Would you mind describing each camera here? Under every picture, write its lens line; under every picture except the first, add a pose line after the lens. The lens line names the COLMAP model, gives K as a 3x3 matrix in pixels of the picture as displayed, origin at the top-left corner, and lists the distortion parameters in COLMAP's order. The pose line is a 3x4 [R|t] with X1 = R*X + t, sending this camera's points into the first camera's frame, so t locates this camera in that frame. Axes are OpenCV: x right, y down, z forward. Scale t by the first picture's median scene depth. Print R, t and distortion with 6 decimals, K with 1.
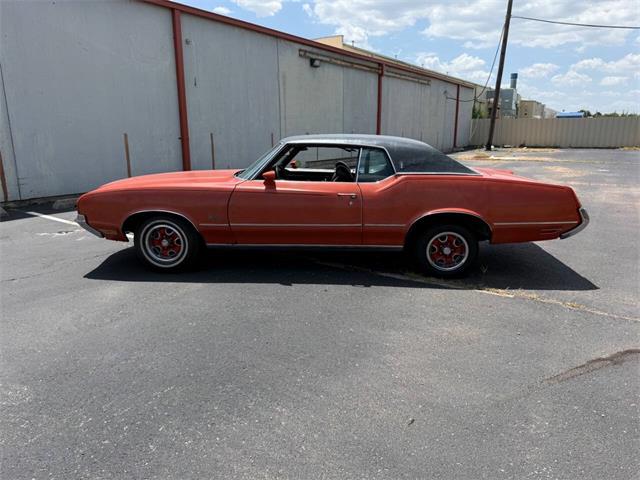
lens RADIAL K [[459.3, 0, 323.1], [0, 459.3, 243.9], [0, 0, 1]] dist [0.025566, -0.033720]
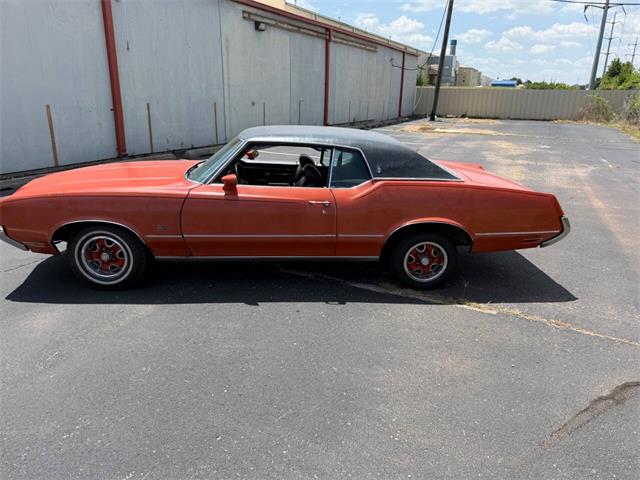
lens RADIAL K [[459.3, 0, 322.6], [0, 459.3, 241.0], [0, 0, 1]] dist [0.025566, -0.033720]
pose [[0.992019, -0.014164, 0.125293, -0.052230], [0.005099, 0.997364, 0.072377, -0.094009], [-0.125988, -0.071160, 0.989476, 0.108921]]
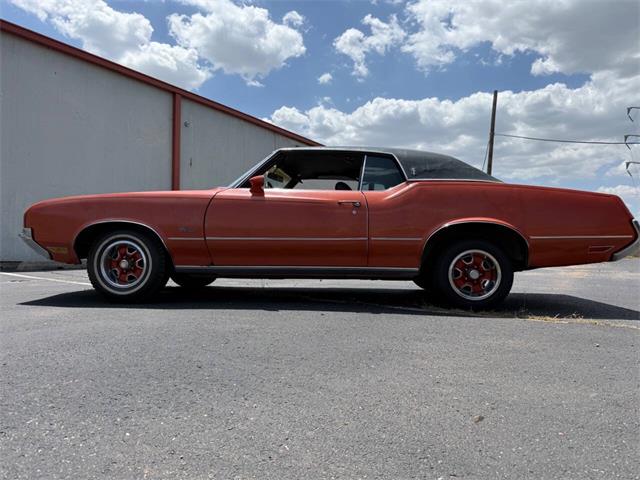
lens RADIAL K [[459.3, 0, 320.2], [0, 459.3, 238.5], [0, 0, 1]] dist [0.025566, -0.033720]
pose [[0.999856, 0.015452, 0.007012, -0.005747], [-0.013029, 0.963840, -0.266162, 0.172062], [-0.010871, 0.266033, 0.963903, 0.210760]]
